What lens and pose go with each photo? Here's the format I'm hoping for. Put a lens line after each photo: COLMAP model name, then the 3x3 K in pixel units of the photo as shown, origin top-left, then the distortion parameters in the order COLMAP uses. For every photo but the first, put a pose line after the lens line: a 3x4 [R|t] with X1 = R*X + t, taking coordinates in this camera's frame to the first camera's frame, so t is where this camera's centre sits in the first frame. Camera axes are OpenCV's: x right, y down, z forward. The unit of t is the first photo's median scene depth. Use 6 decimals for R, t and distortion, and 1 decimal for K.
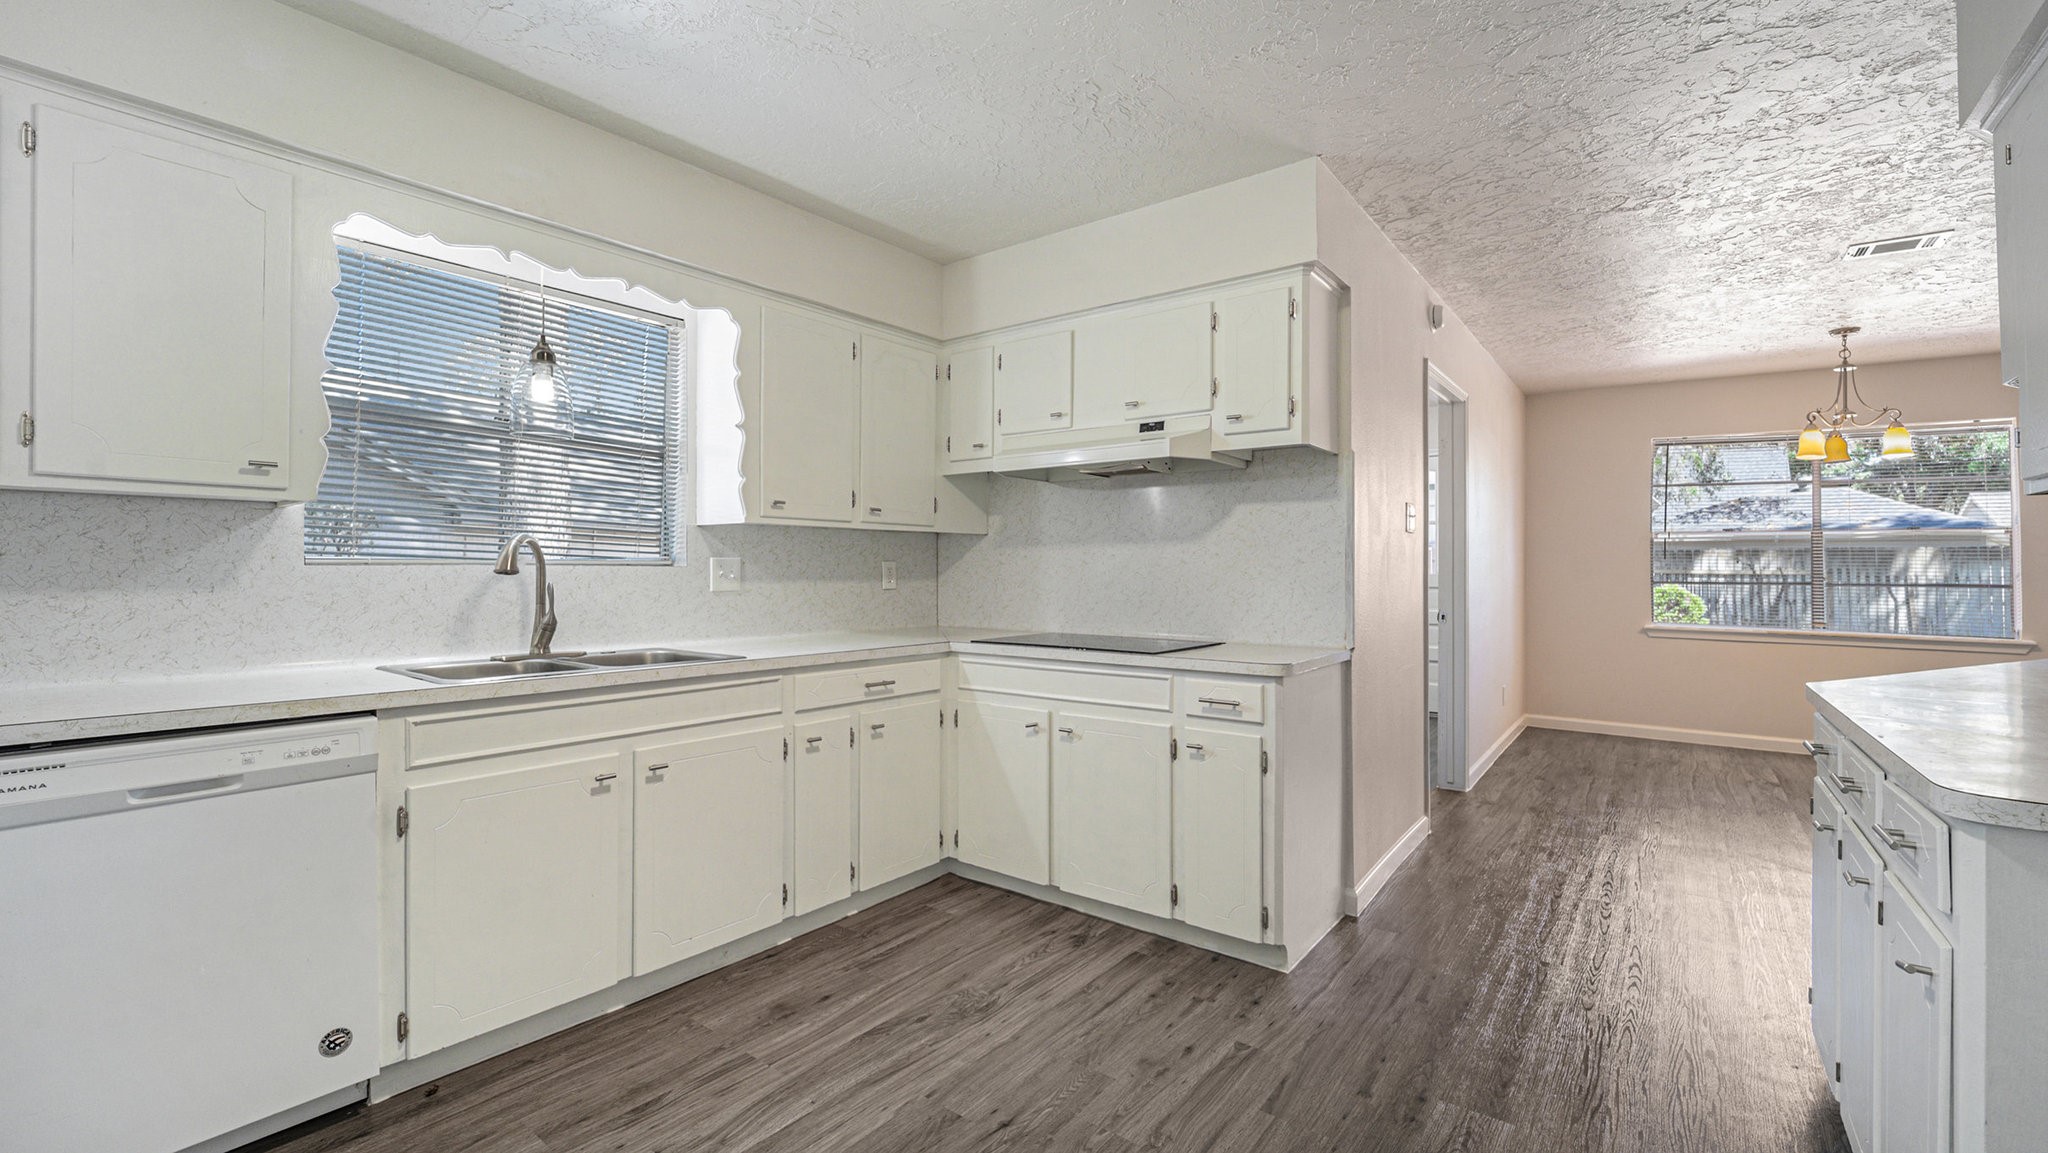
lens RADIAL K [[831.9, 0, 1030.3], [0, 831.9, 561.1], [0, 0, 1]] dist [-0.016181, 0.000479]
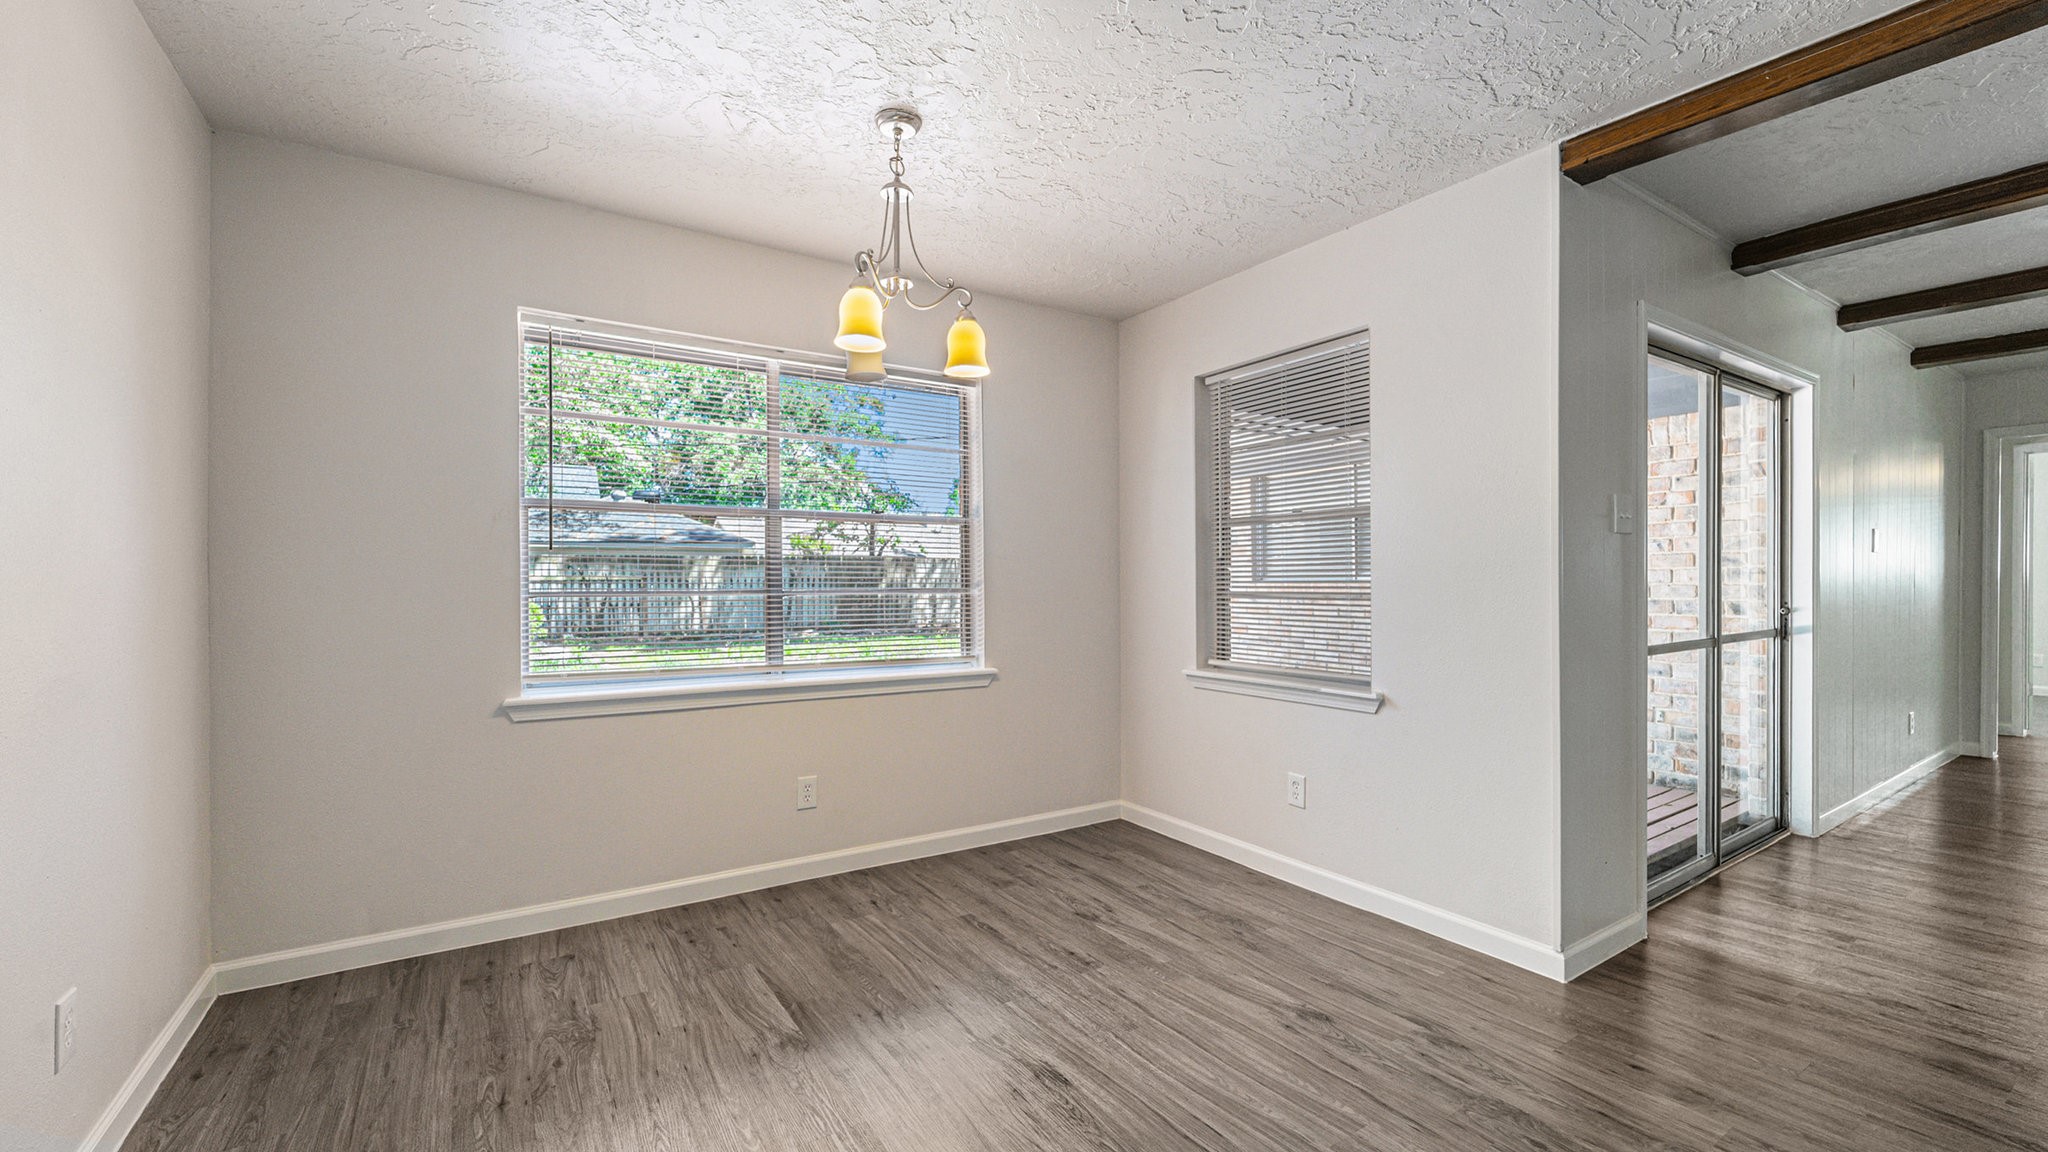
lens RADIAL K [[831.9, 0, 1017.5], [0, 831.9, 573.6], [0, 0, 1]] dist [-0.016181, 0.000479]
pose [[0.338996, -0.001840, 0.940786, 0.251730], [-0.003816, 0.999987, 0.003331, 0.000708], [-0.940780, -0.004719, 0.338985, 0.355511]]
